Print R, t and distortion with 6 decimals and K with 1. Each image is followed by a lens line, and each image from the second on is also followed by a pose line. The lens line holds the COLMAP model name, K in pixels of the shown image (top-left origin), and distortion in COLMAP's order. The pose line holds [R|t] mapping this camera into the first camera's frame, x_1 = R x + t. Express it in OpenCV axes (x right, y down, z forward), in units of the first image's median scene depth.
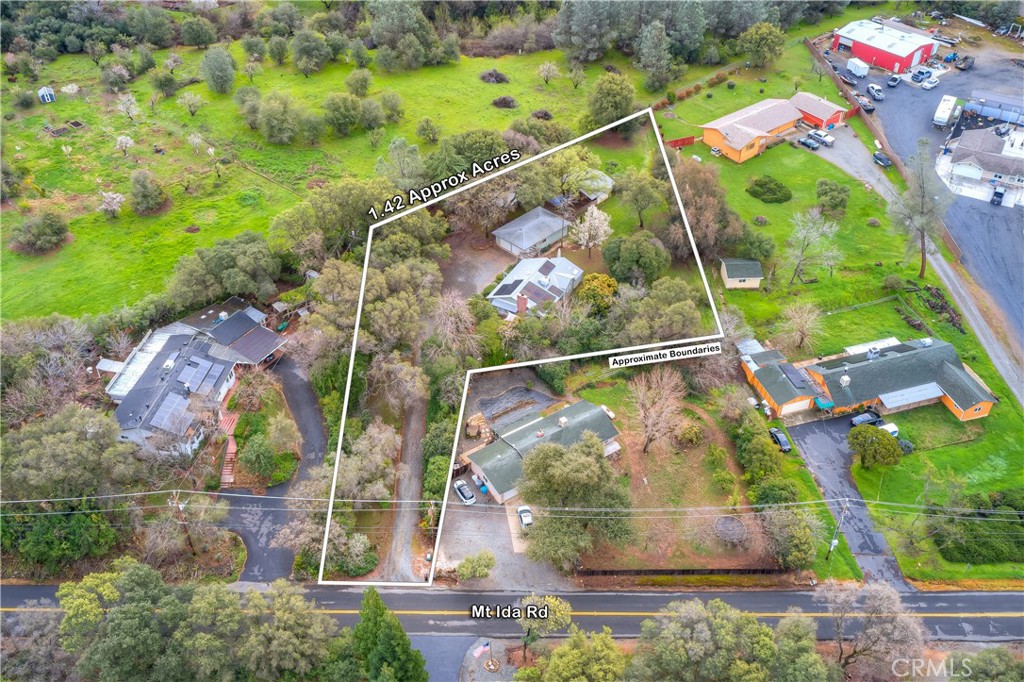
lens RADIAL K [[834.0, 0, 510.0], [0, 834.0, 345.0], [0, 0, 1]] dist [-0.000461, 0.002387]
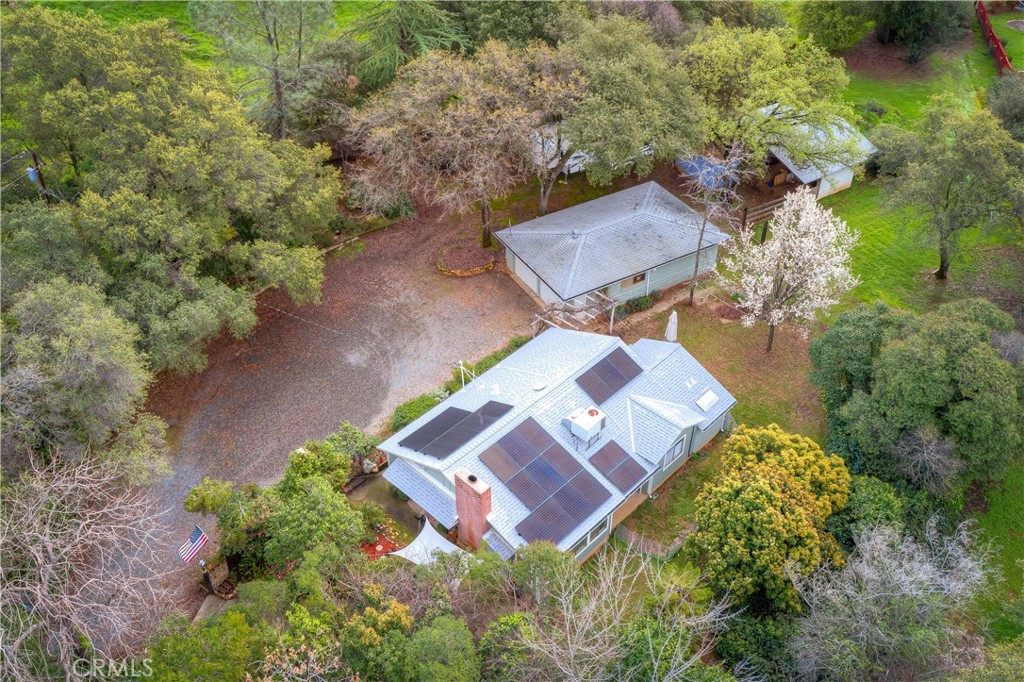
lens RADIAL K [[834.0, 0, 512.7], [0, 834.0, 332.4], [0, 0, 1]] dist [-0.000461, 0.002387]
pose [[0.963399, 0.163630, -0.212341, 0.069332], [-0.165830, 0.986126, 0.007529, -0.100491], [0.210627, 0.027959, 0.977167, 0.678665]]
